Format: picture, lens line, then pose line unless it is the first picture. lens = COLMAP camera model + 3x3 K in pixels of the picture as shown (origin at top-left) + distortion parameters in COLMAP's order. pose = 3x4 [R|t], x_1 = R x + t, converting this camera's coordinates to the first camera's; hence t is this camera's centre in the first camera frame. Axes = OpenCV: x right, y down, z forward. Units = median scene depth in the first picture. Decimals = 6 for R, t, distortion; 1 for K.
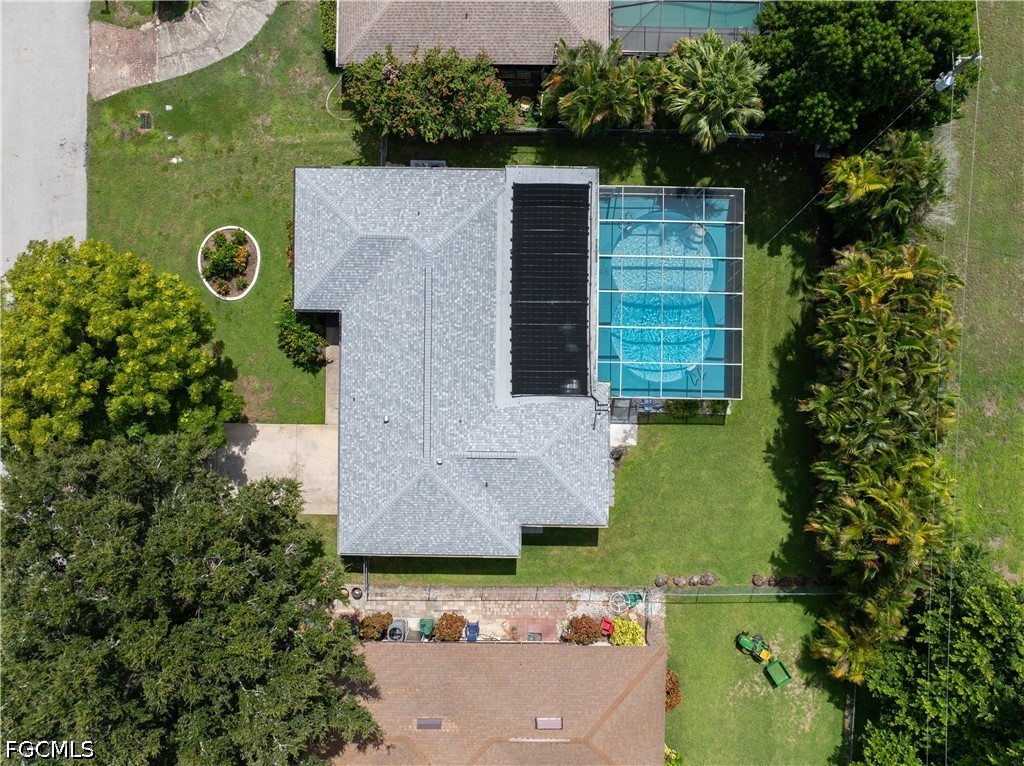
lens RADIAL K [[725.1, 0, 512.0], [0, 725.1, 383.0], [0, 0, 1]] dist [-0.035214, 0.007413]
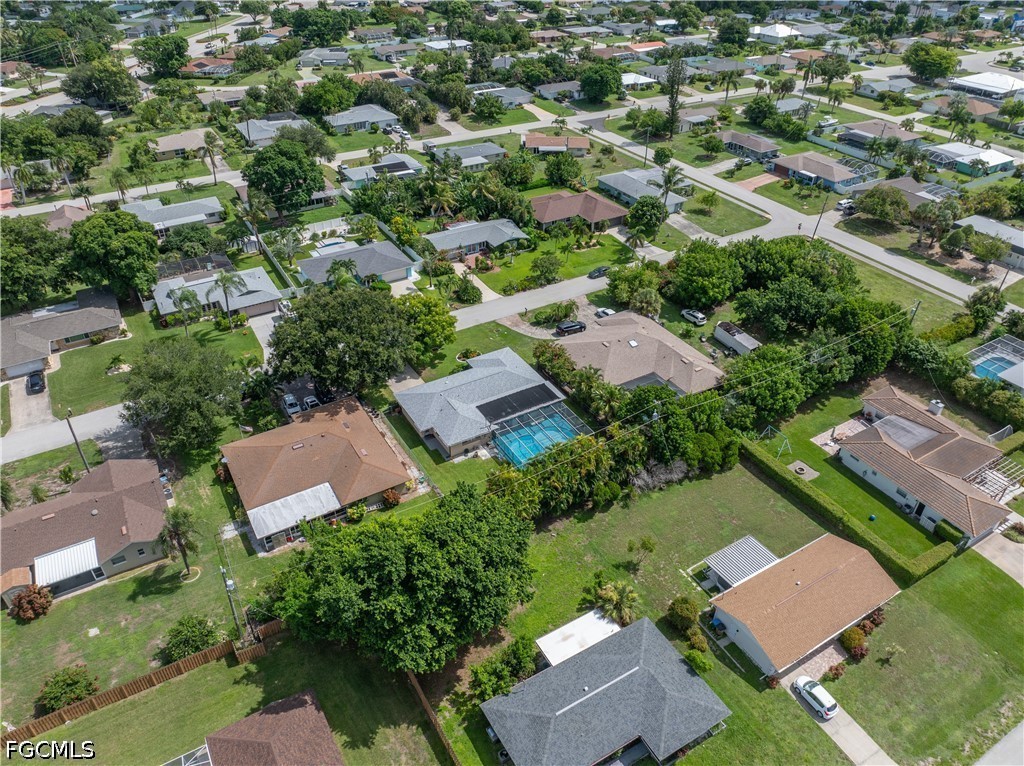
lens RADIAL K [[725.1, 0, 512.0], [0, 725.1, 383.0], [0, 0, 1]] dist [-0.035214, 0.007413]
pose [[0.516902, 0.485726, -0.704899, 1.742007], [-0.856044, 0.293899, -0.425219, 0.913104], [0.000629, 0.823222, 0.567720, -0.508609]]
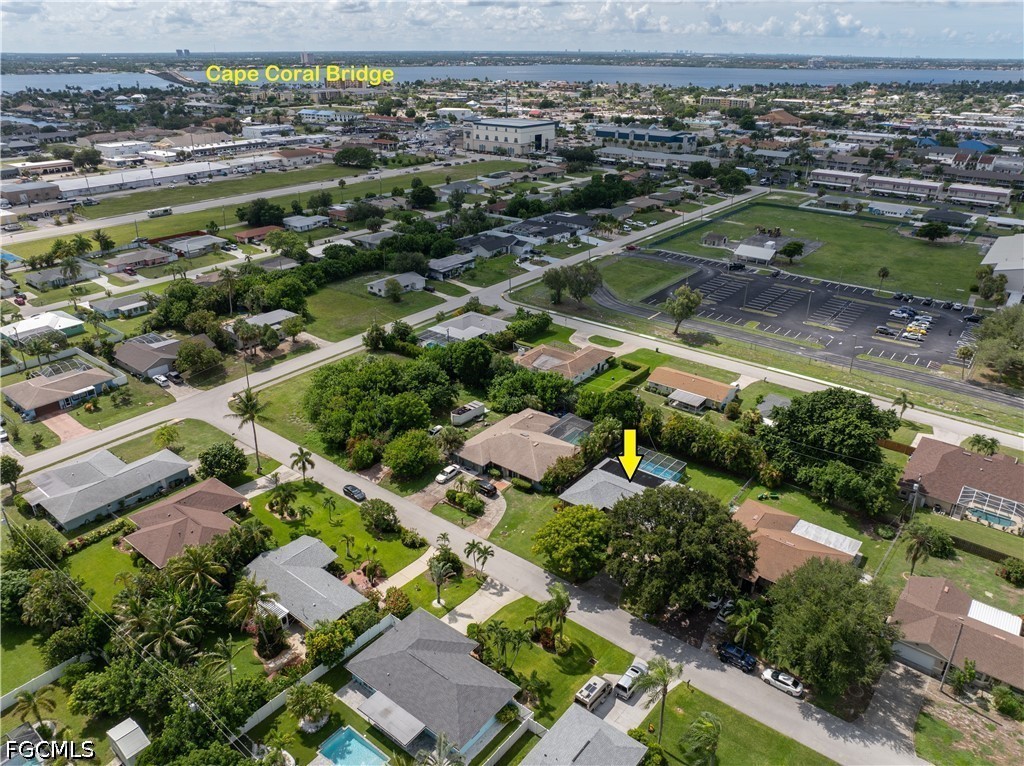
lens RADIAL K [[725.1, 0, 512.0], [0, 725.1, 383.0], [0, 0, 1]] dist [-0.035214, 0.007413]
pose [[0.613499, -0.341509, 0.712032, -2.360131], [0.789691, 0.262281, -0.554614, 1.093985], [0.002653, 0.902541, 0.430596, -0.766075]]
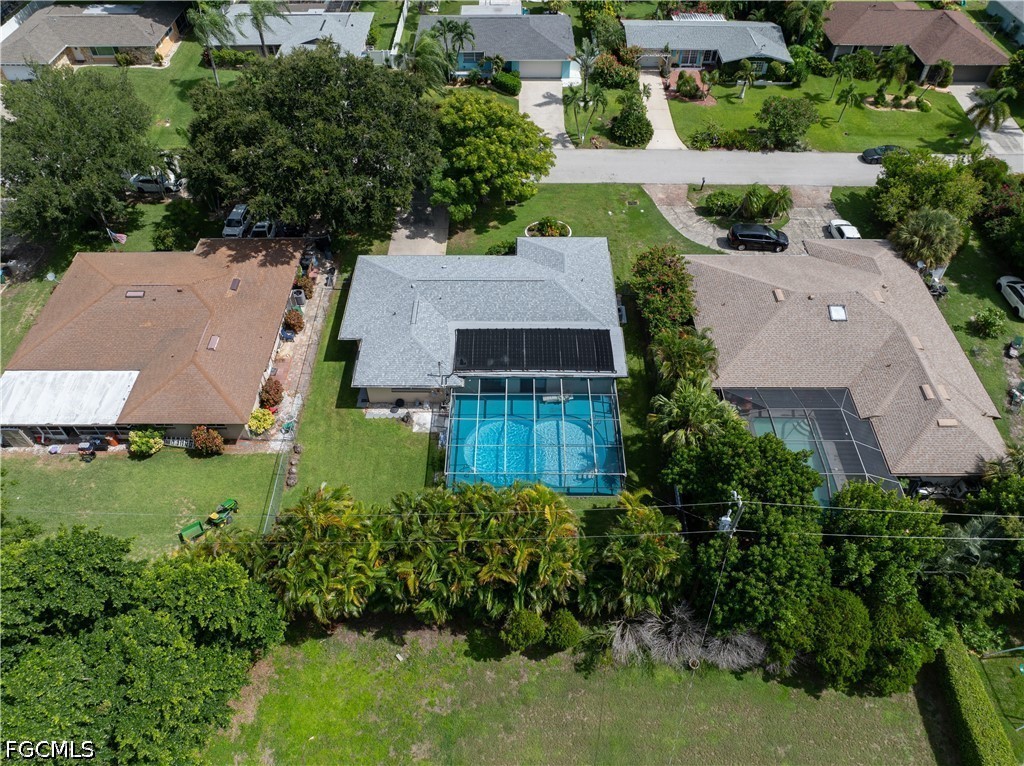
lens RADIAL K [[725.1, 0, 512.0], [0, 725.1, 383.0], [0, 0, 1]] dist [-0.035214, 0.007413]
pose [[0.007611, 0.739208, -0.673434, 0.952155], [-0.999969, 0.004194, -0.006698, -0.074769], [-0.002126, 0.673464, 0.739217, 0.041524]]
